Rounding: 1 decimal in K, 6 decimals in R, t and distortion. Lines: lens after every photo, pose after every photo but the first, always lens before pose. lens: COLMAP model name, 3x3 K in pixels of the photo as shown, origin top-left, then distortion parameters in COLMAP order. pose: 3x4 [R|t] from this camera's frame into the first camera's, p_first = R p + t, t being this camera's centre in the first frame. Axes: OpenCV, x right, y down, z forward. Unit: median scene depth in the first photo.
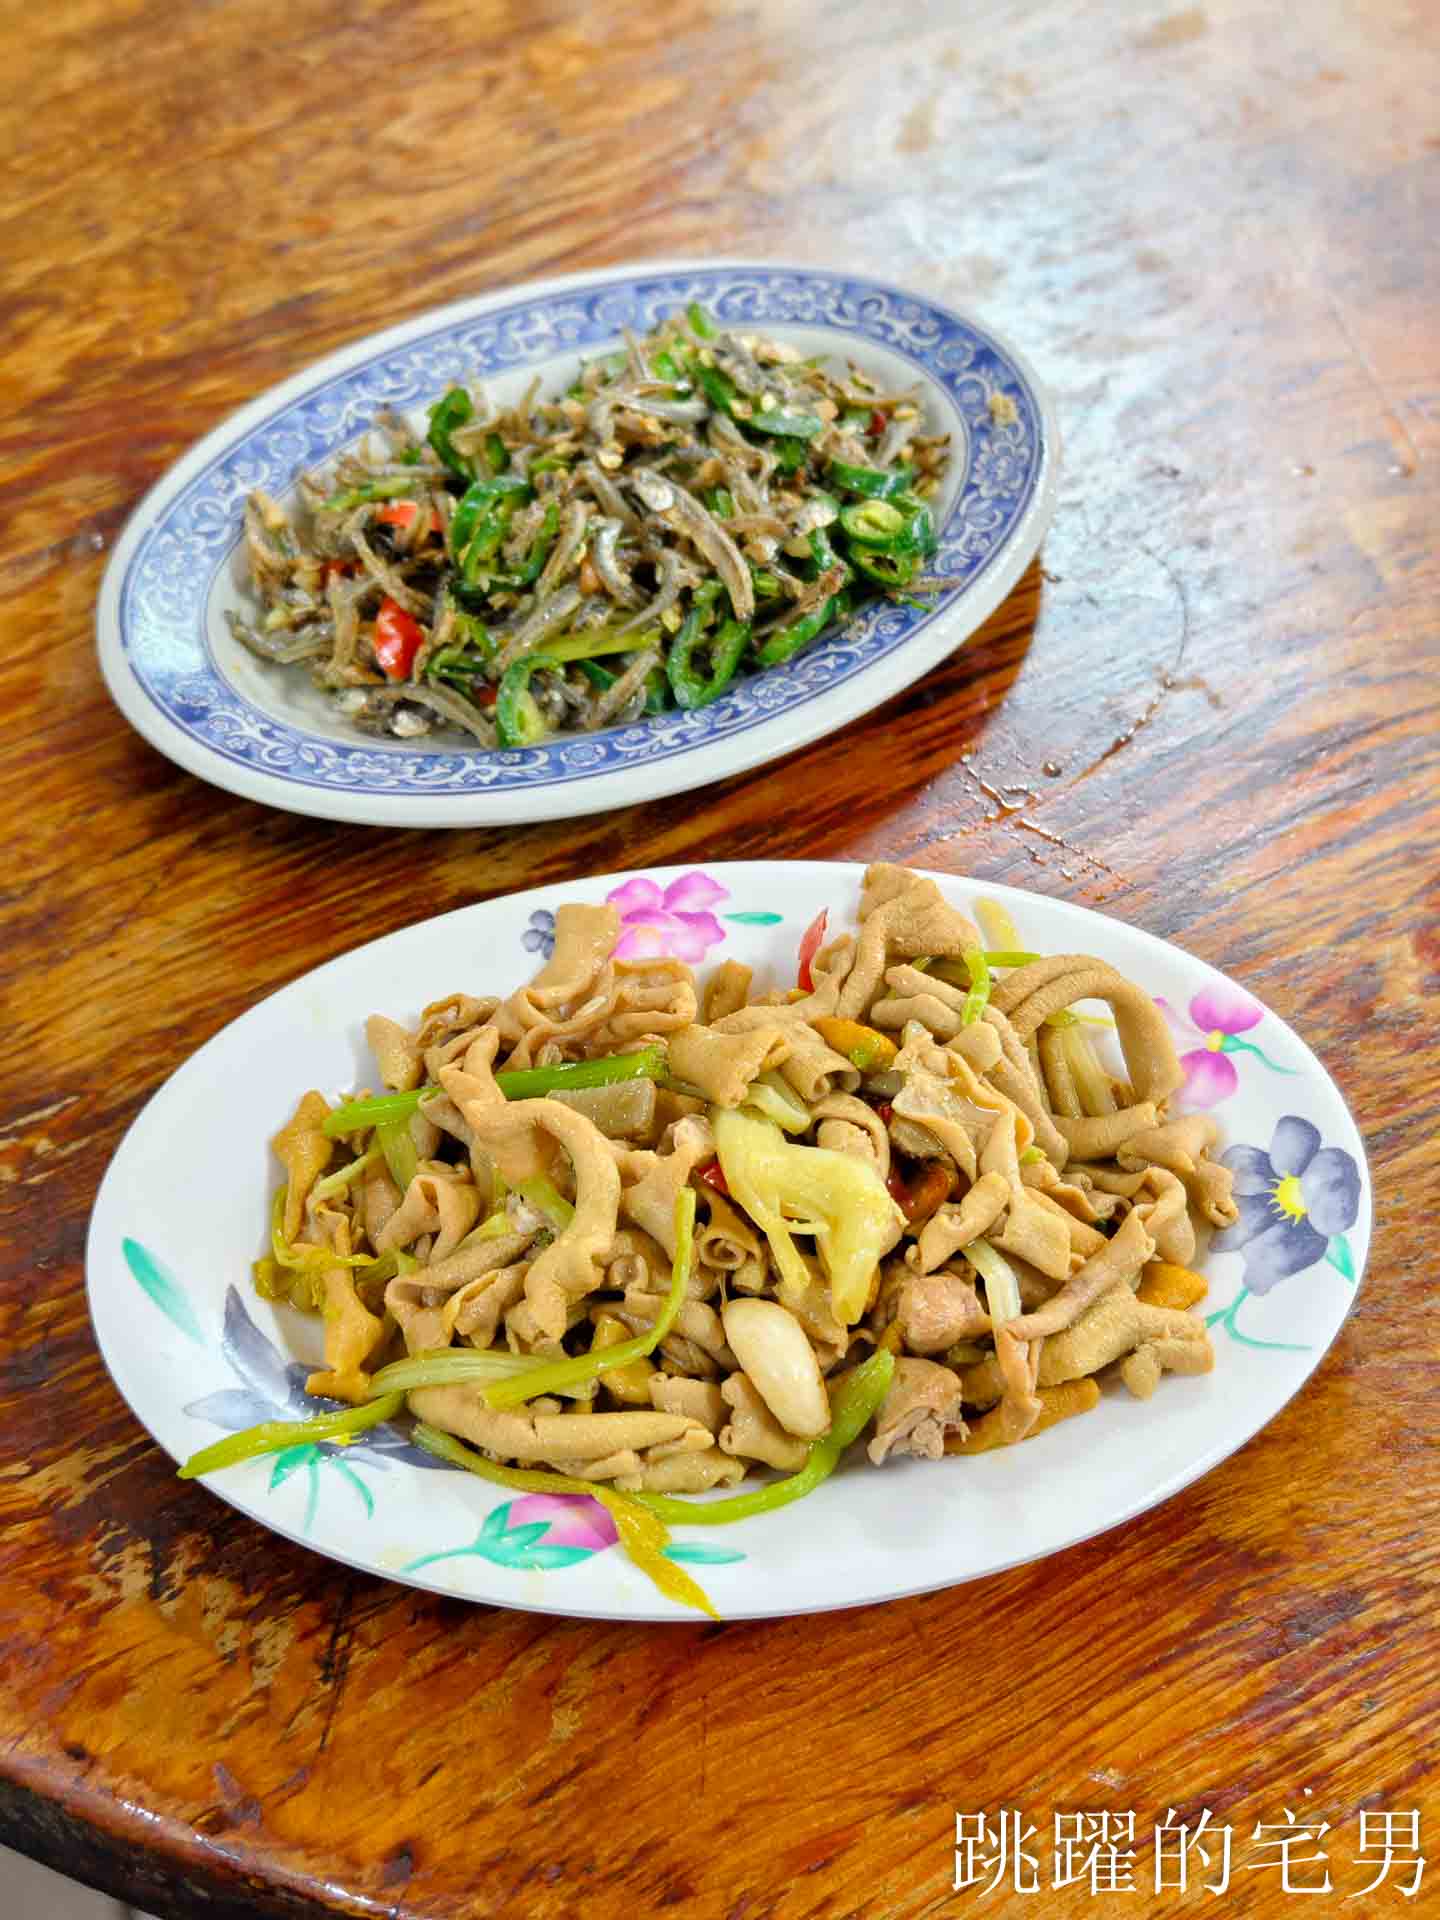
lens RADIAL K [[2759.8, 0, 720.0], [0, 2759.8, 960.0], [0, 0, 1]] dist [0.242895, -1.263727]
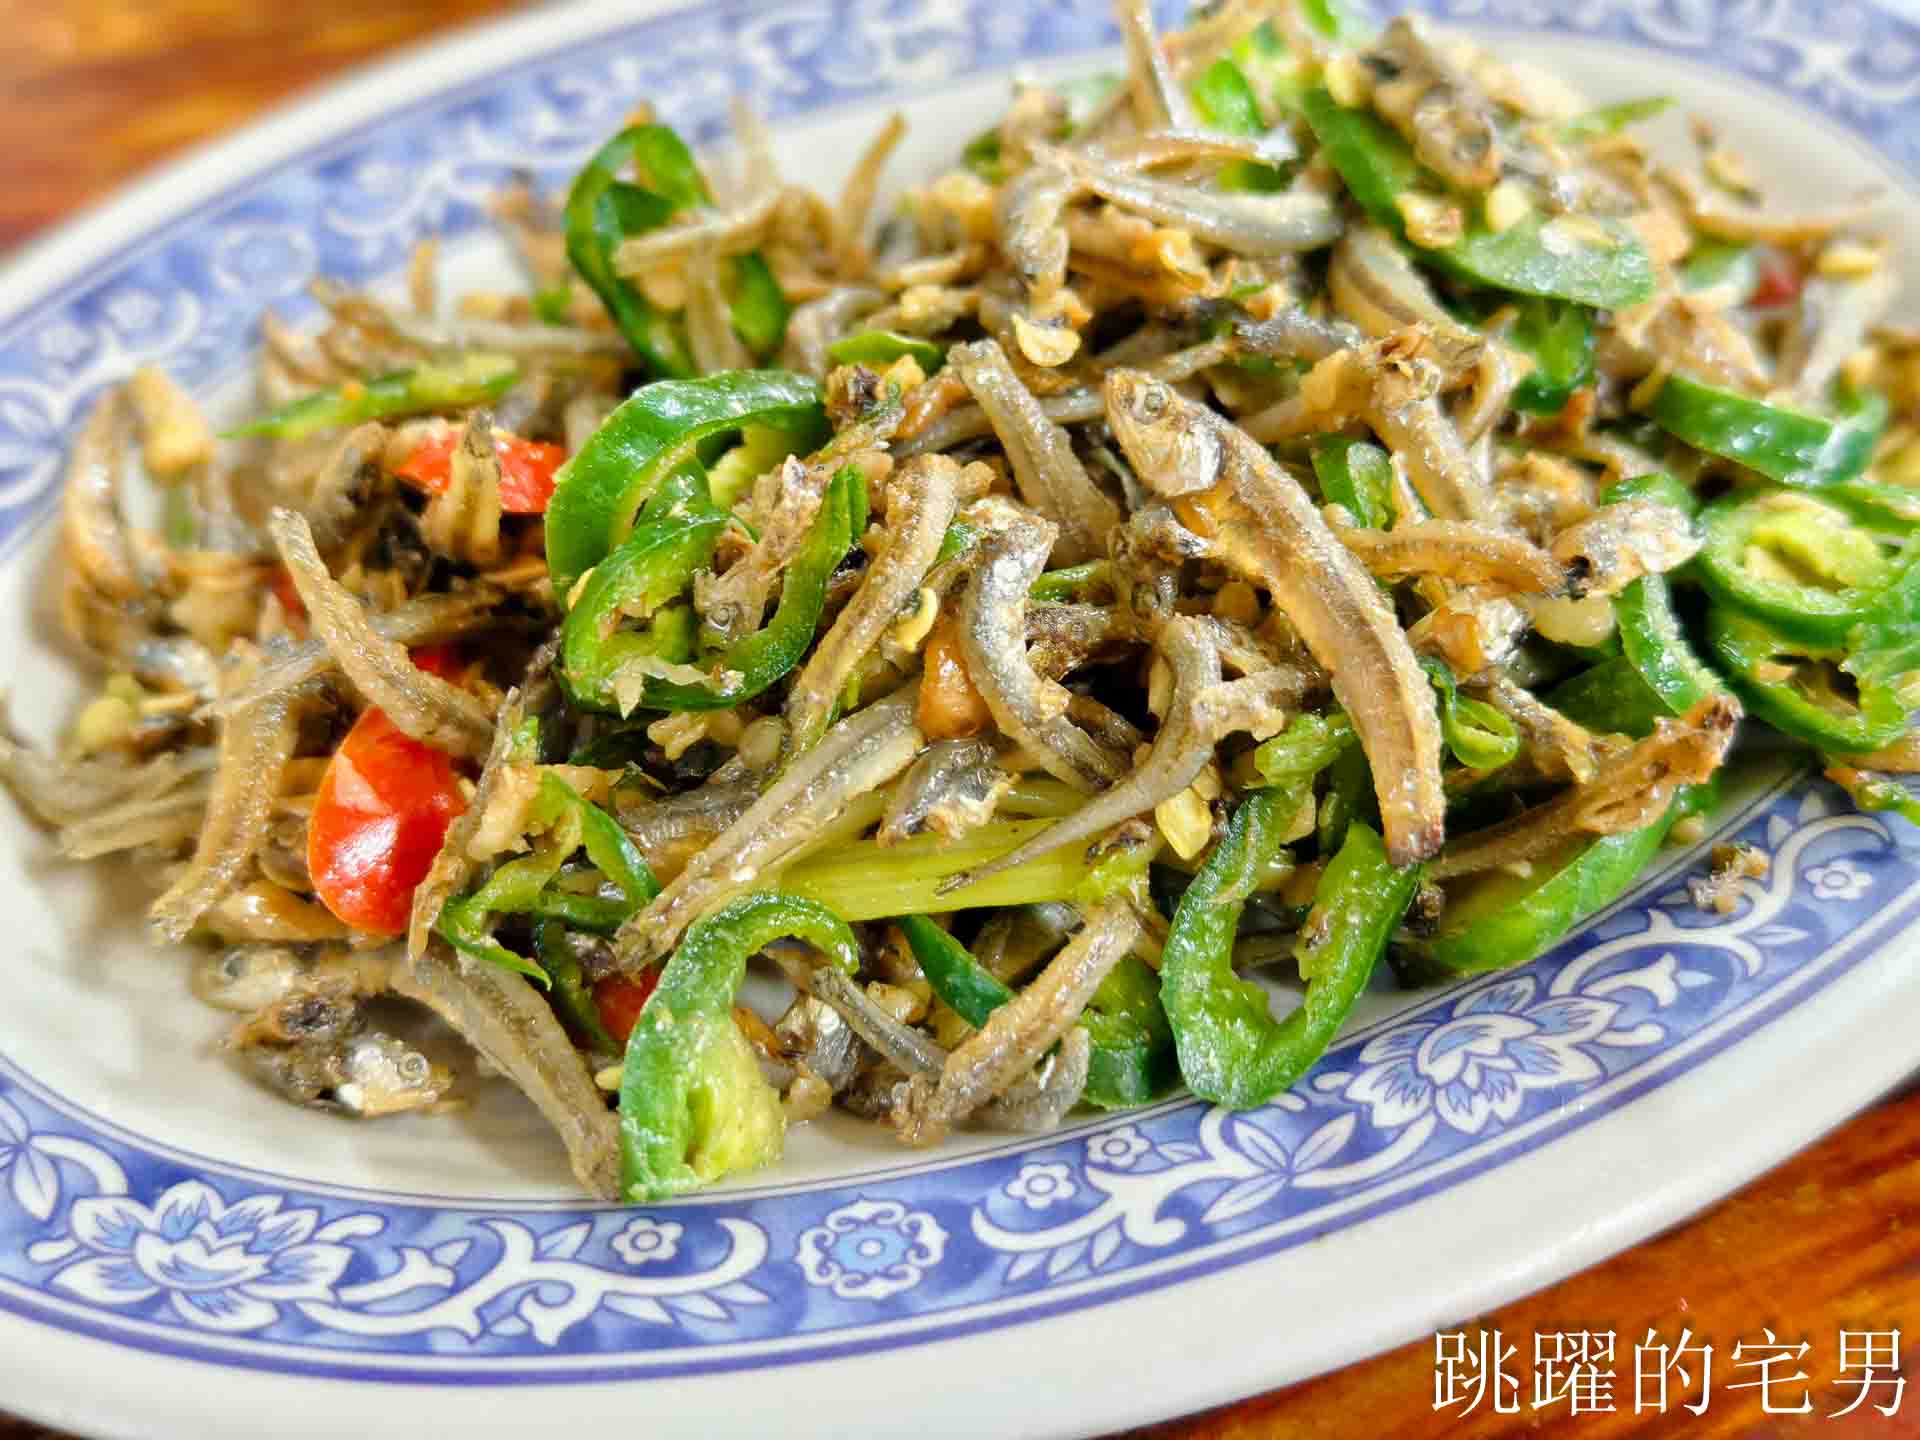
lens RADIAL K [[2759.8, 0, 911.1], [0, 2759.8, 714.8], [0, 0, 1]] dist [0.242895, -1.263727]
pose [[0.989385, 0.073651, -0.125269, -0.009227], [-0.078197, 0.996432, -0.031762, -0.120503], [0.122483, 0.041220, 0.991614, 0.651853]]
